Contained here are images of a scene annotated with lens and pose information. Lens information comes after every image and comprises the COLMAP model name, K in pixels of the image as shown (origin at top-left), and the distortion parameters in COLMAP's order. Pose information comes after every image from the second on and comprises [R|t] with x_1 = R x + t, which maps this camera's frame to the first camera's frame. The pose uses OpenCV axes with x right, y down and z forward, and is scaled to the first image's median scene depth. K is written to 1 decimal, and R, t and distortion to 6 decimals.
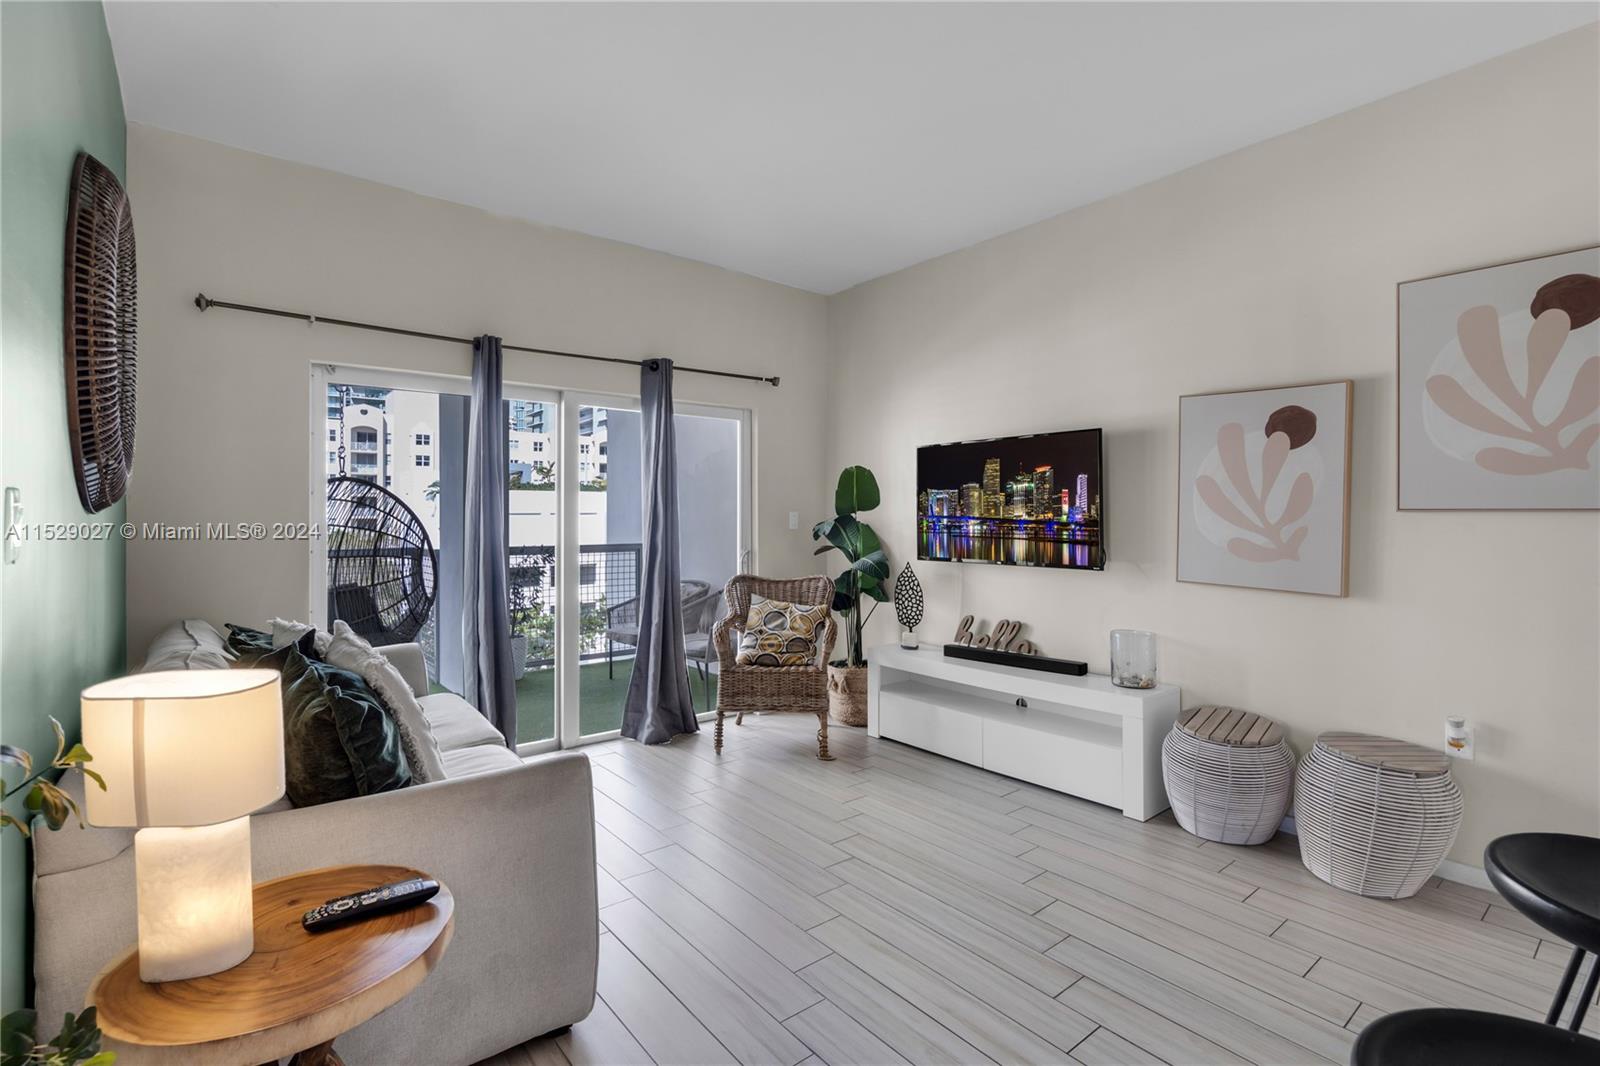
lens RADIAL K [[728.5, 0, 790.1], [0, 728.5, 508.8], [0, 0, 1]] dist [-0.001650, -0.000268]
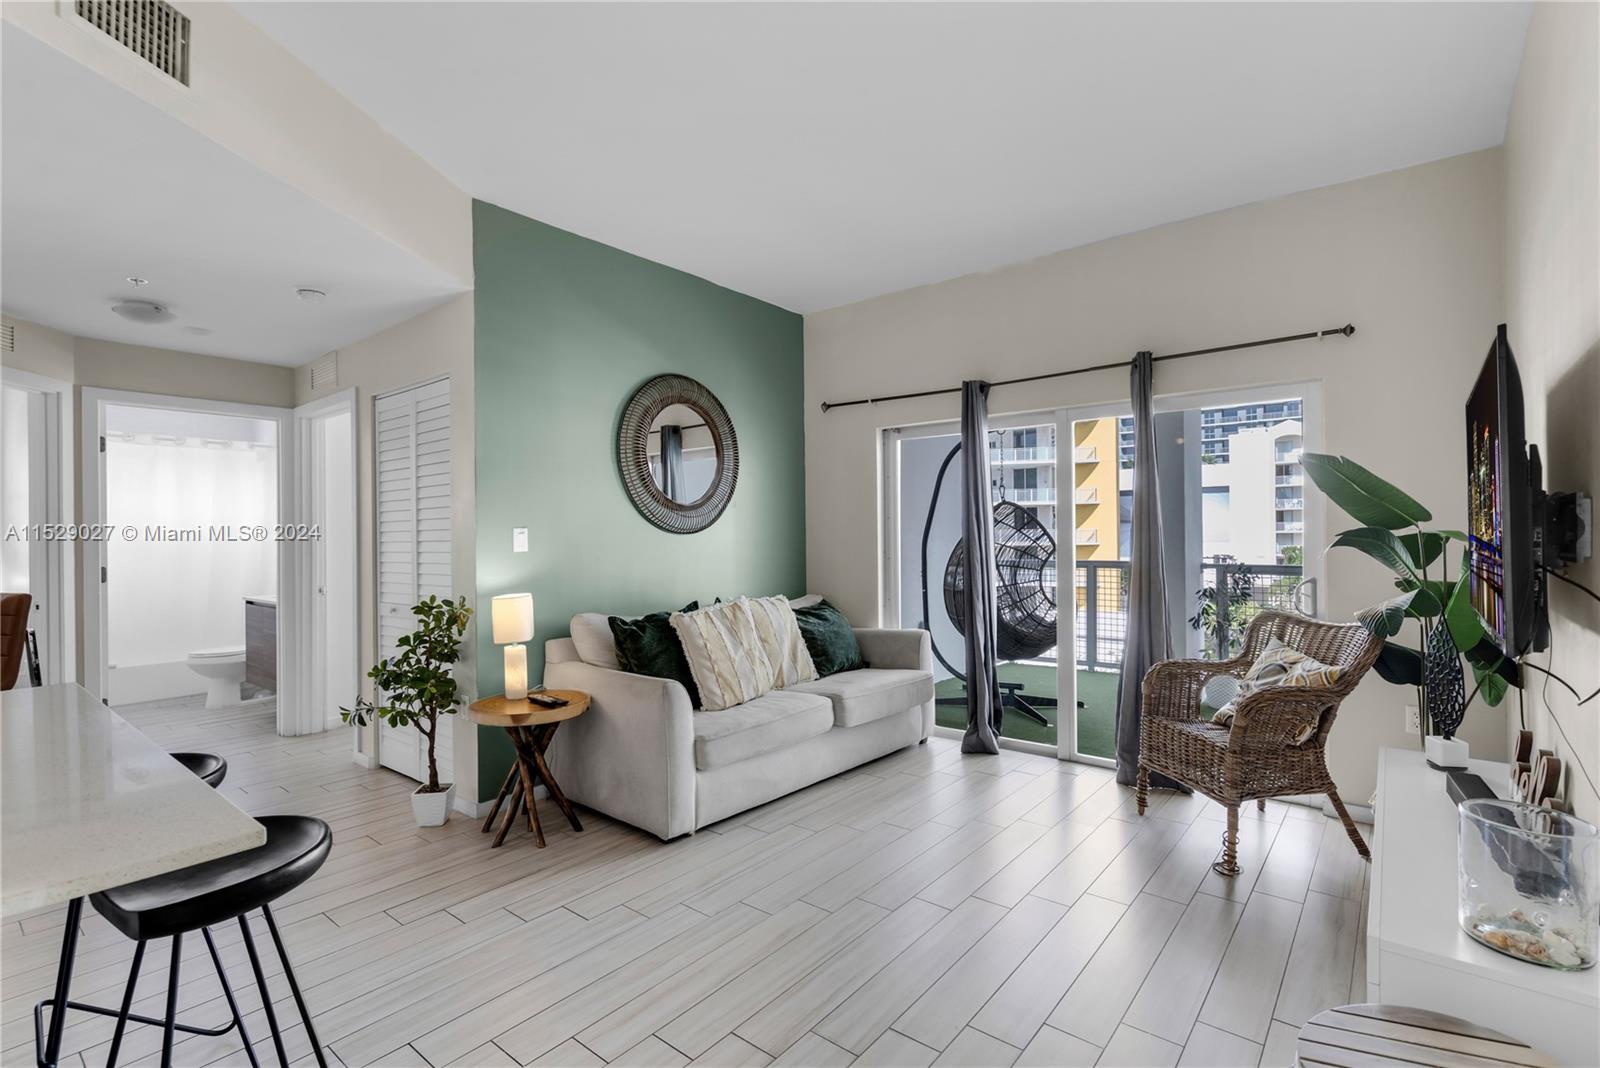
lens RADIAL K [[747.8, 0, 800.0], [0, 747.8, 534.0], [0, 0, 1]] dist [-0.011412, -0.000145]
pose [[0.211389, -0.000803, -0.977402, 0.719065], [0.014067, 0.999899, 0.002221, 0.004817], [0.977301, -0.014219, 0.211379, 0.472823]]
